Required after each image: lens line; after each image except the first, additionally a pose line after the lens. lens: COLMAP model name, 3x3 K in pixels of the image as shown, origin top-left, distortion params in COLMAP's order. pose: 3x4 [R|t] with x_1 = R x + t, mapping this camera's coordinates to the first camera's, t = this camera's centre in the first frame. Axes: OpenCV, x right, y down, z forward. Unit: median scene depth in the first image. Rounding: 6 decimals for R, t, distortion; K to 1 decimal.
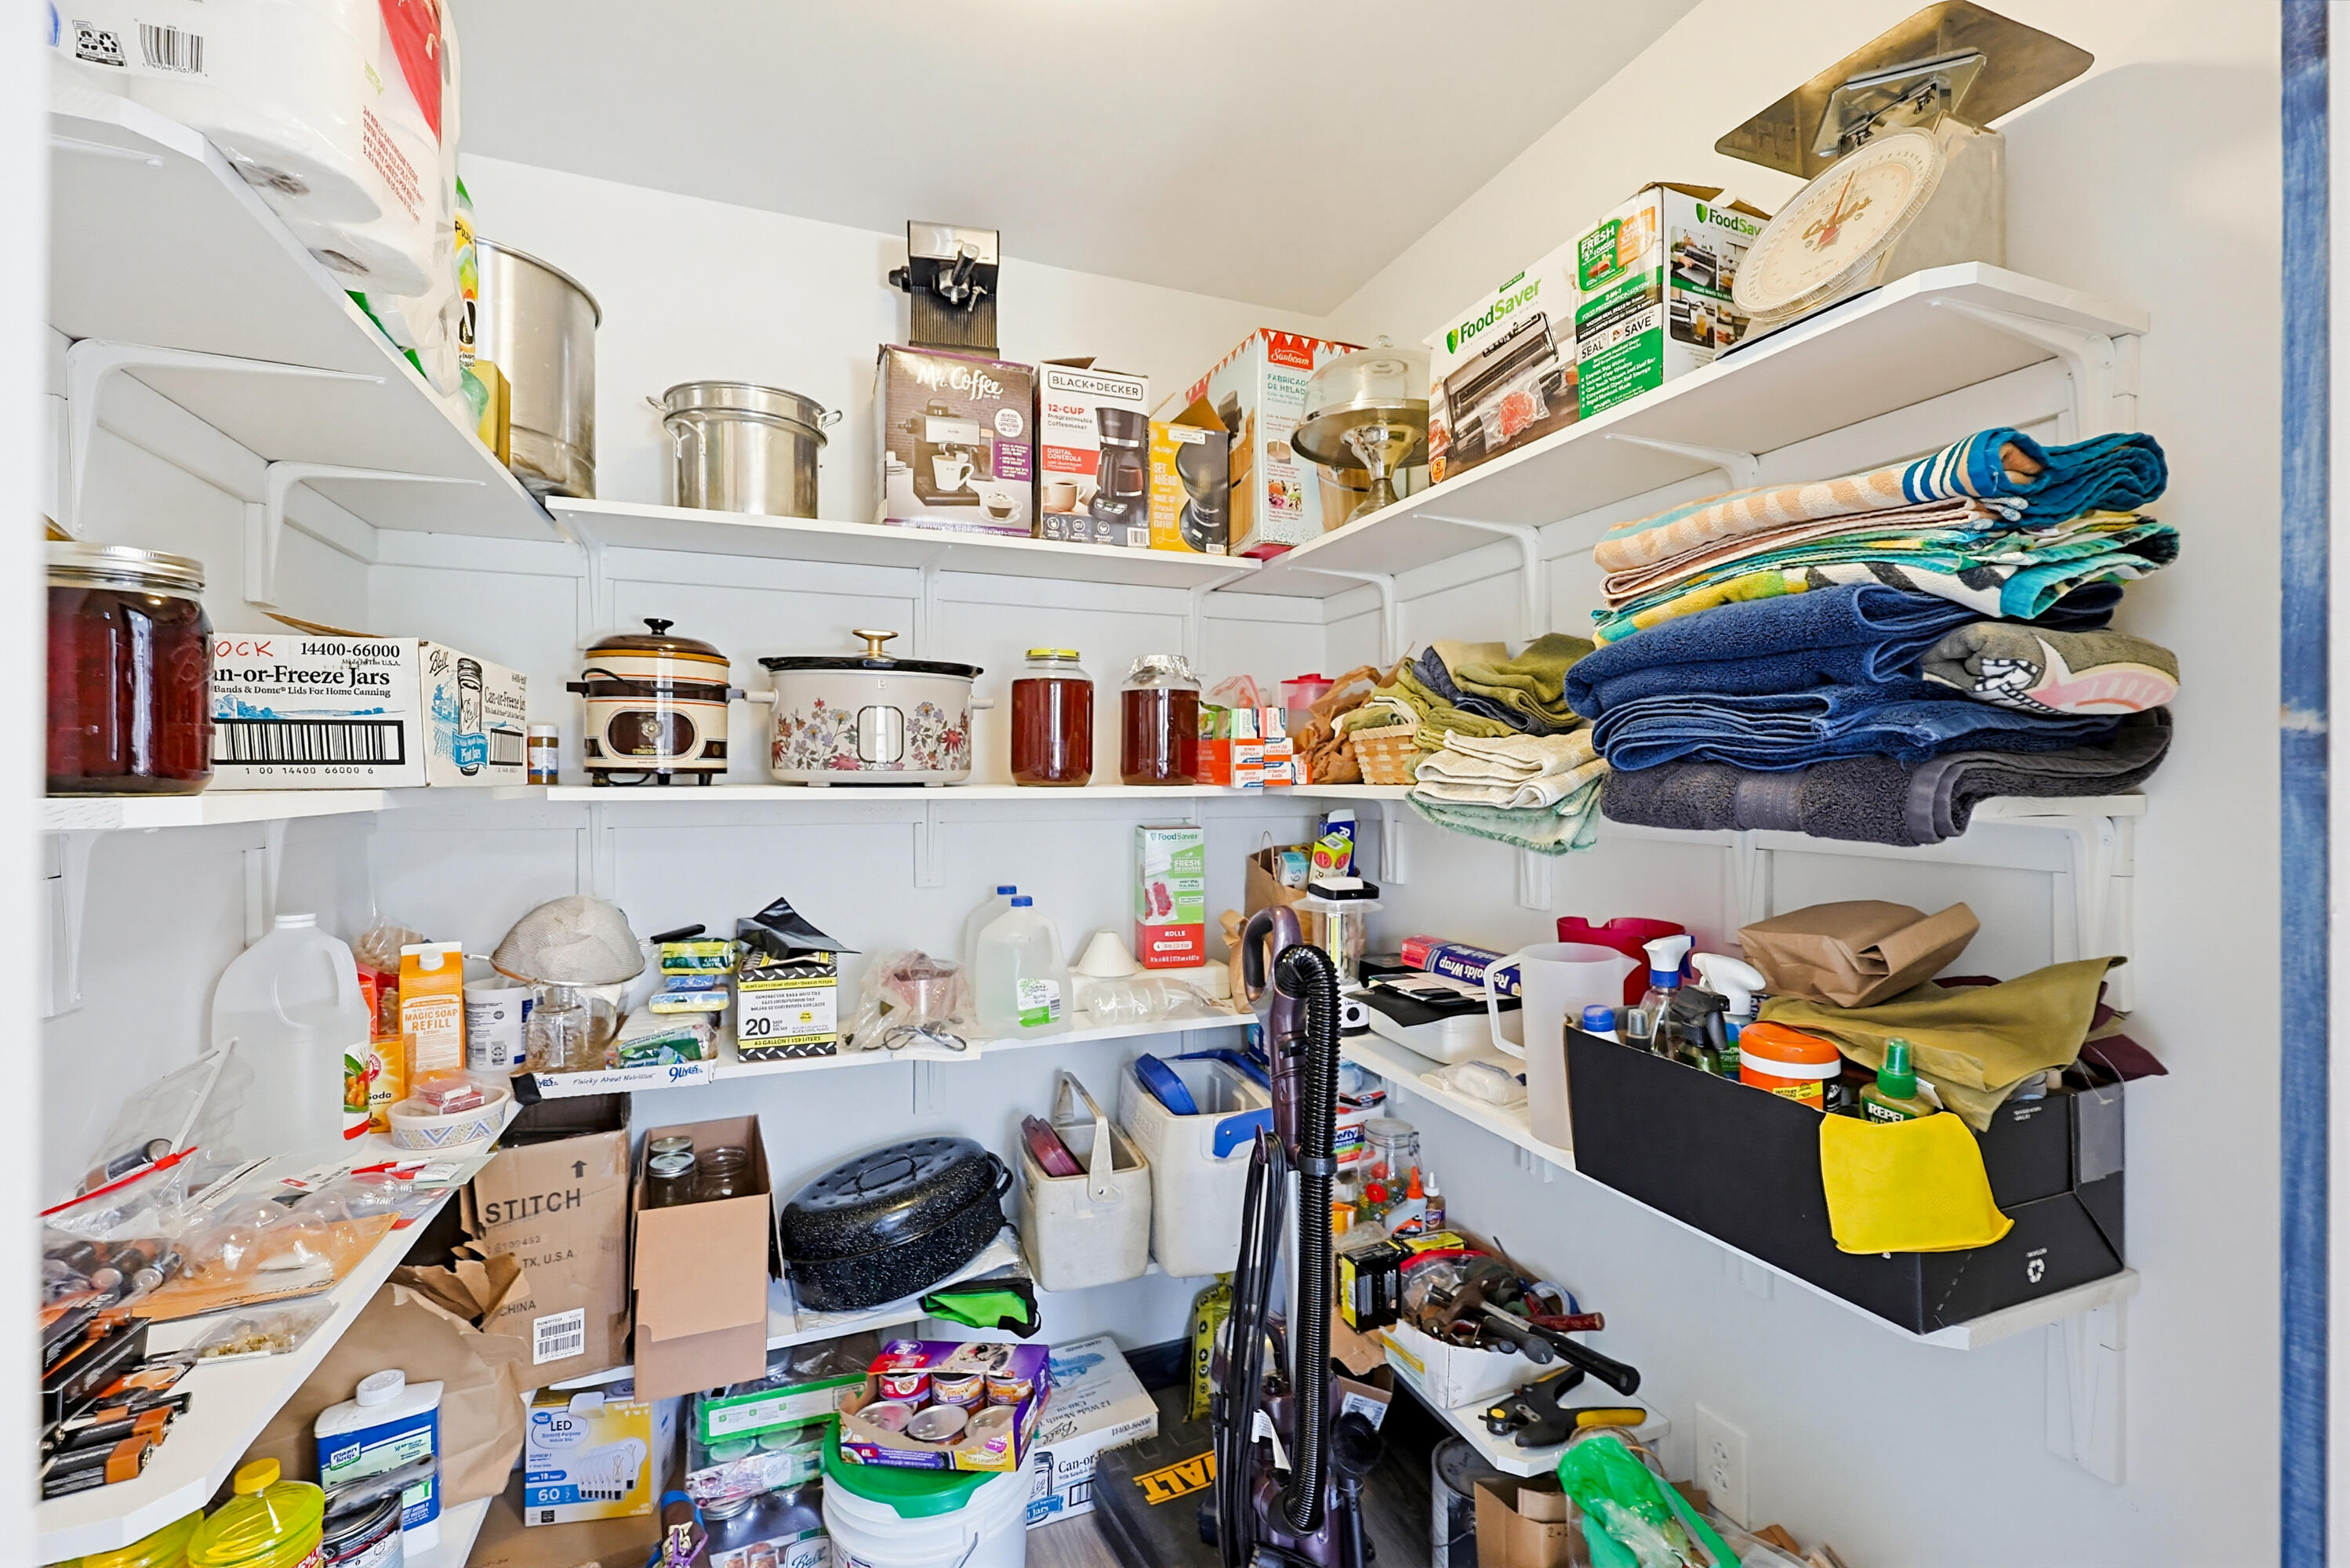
lens RADIAL K [[1005.9, 0, 1180.6], [0, 1005.9, 762.1], [0, 0, 1]] dist [-0.001733, -0.000437]
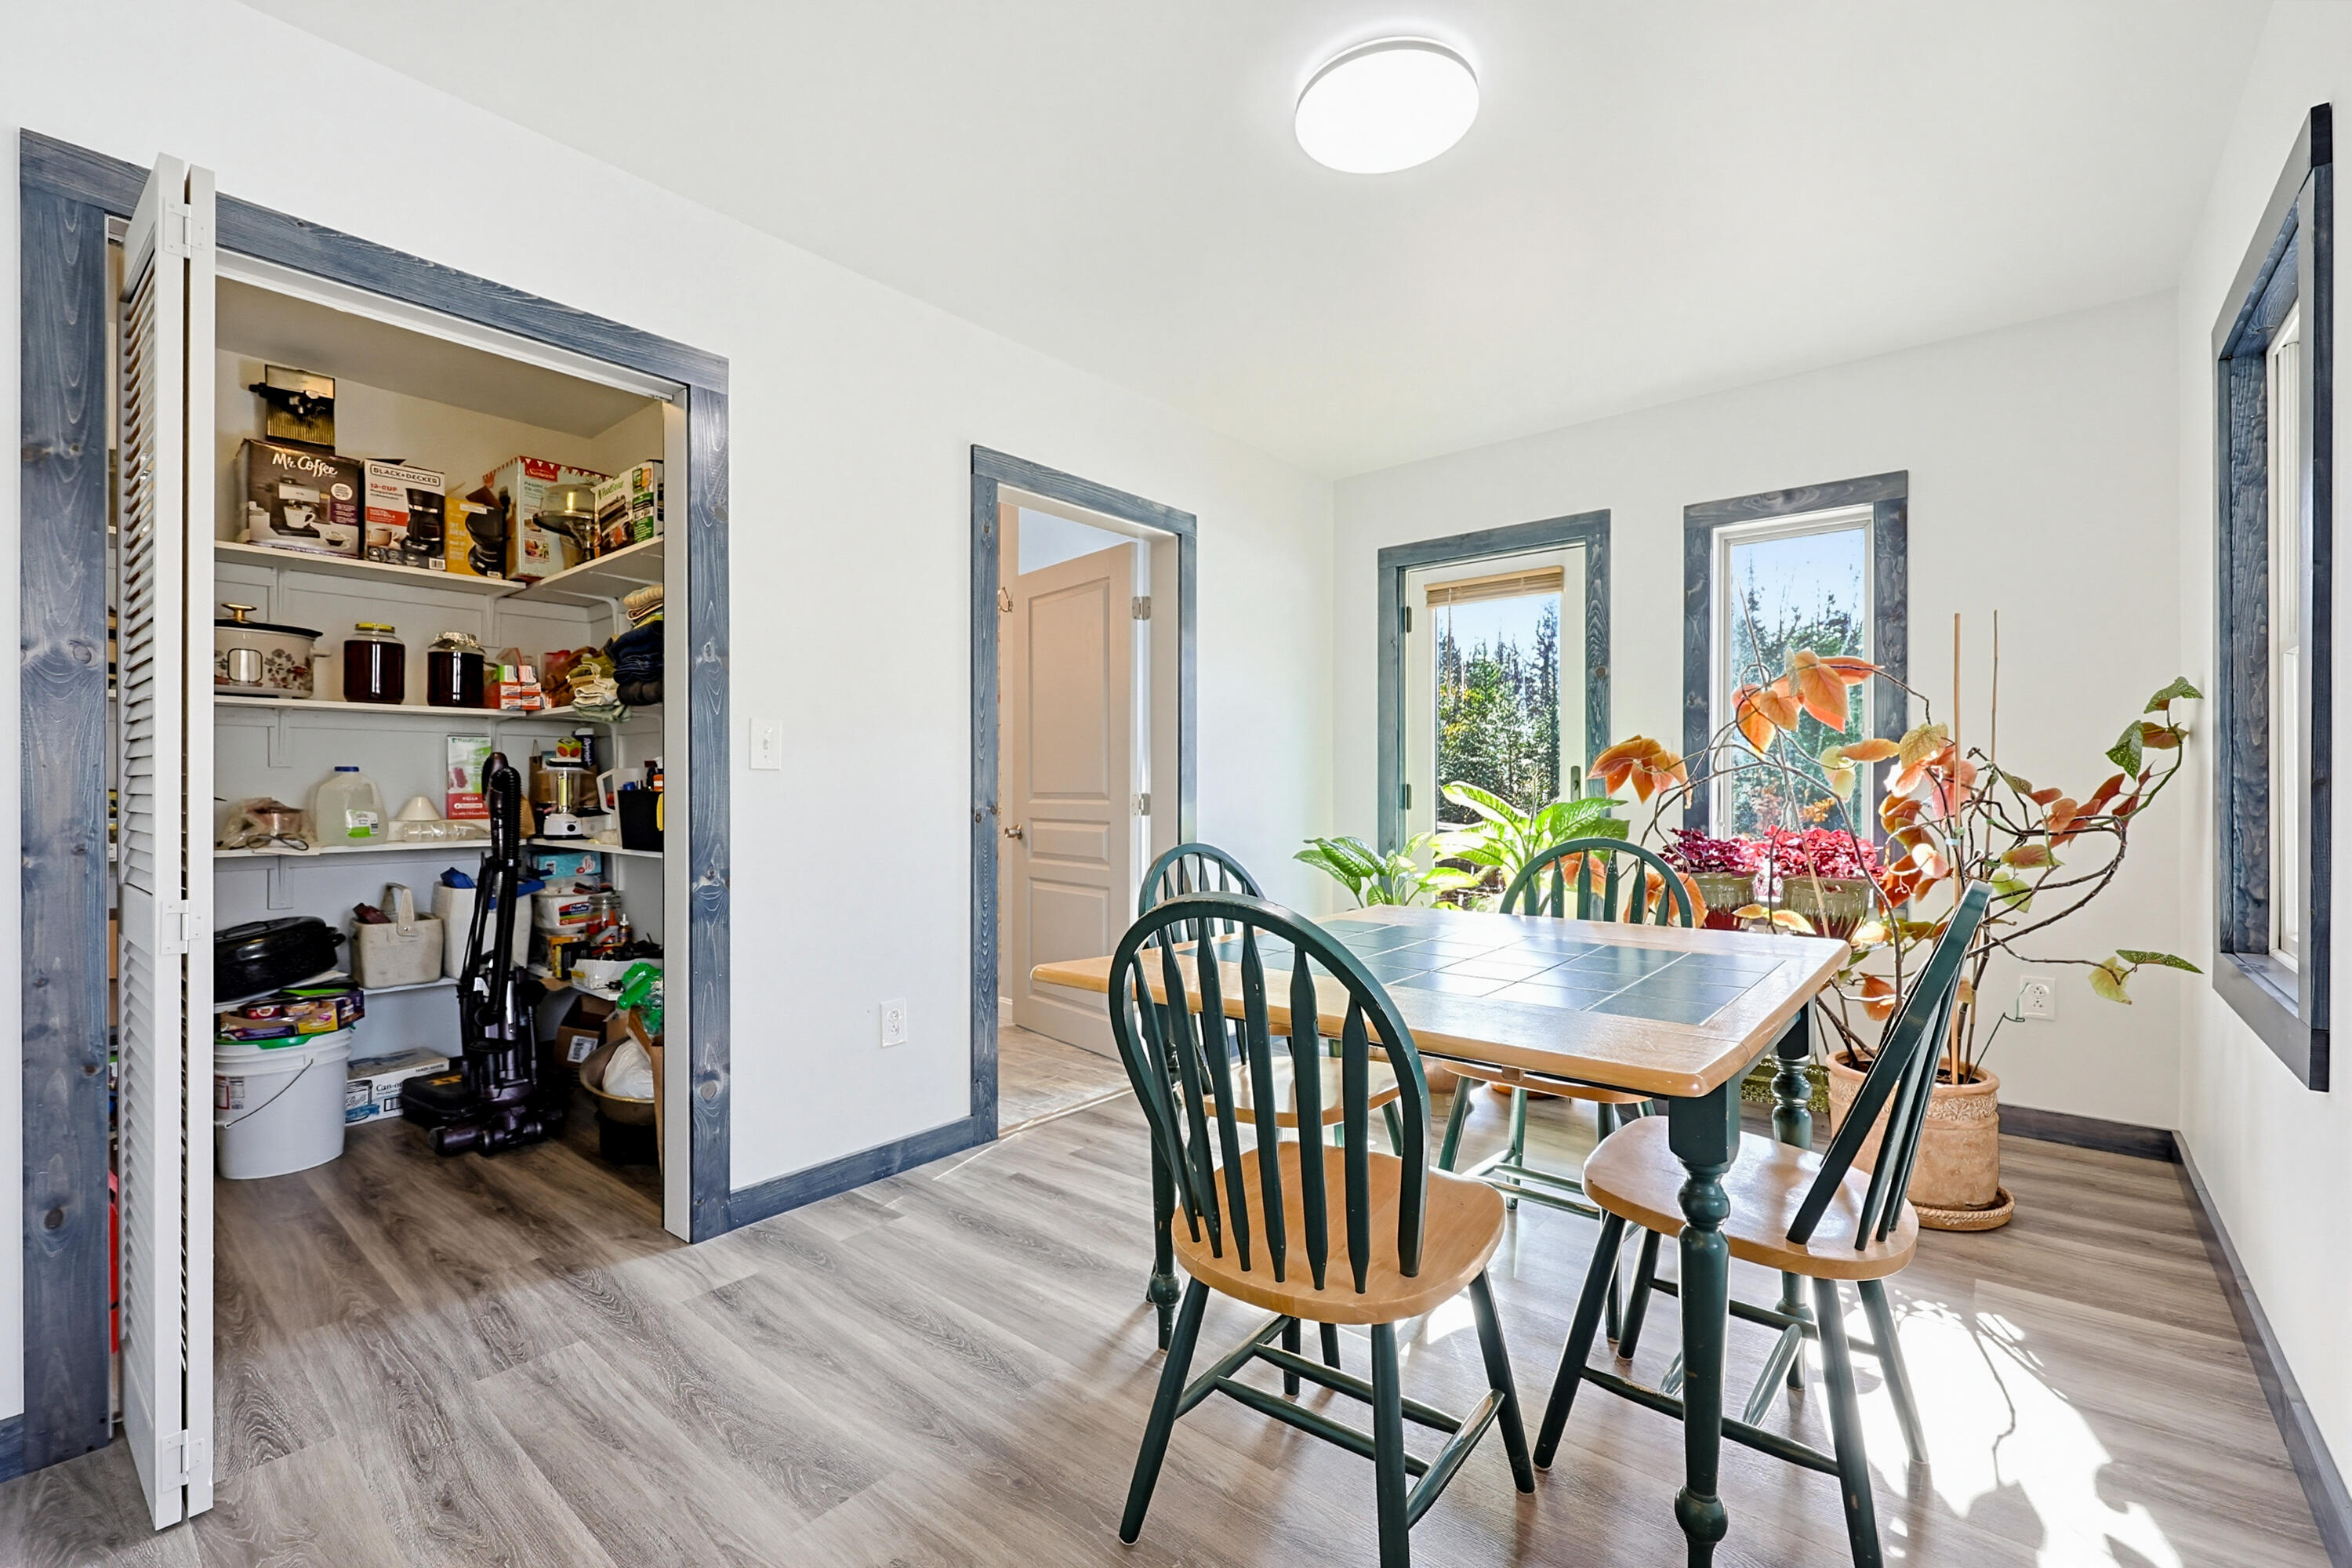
lens RADIAL K [[1002.9, 0, 1183.2], [0, 1002.9, 780.4], [0, 0, 1]] dist [0.000131, 0.000136]
pose [[0.879662, 0.003170, 0.475588, 0.278956], [-0.005084, 0.999983, 0.002739, 0.145644], [-0.475572, -0.004827, 0.879664, -1.189630]]
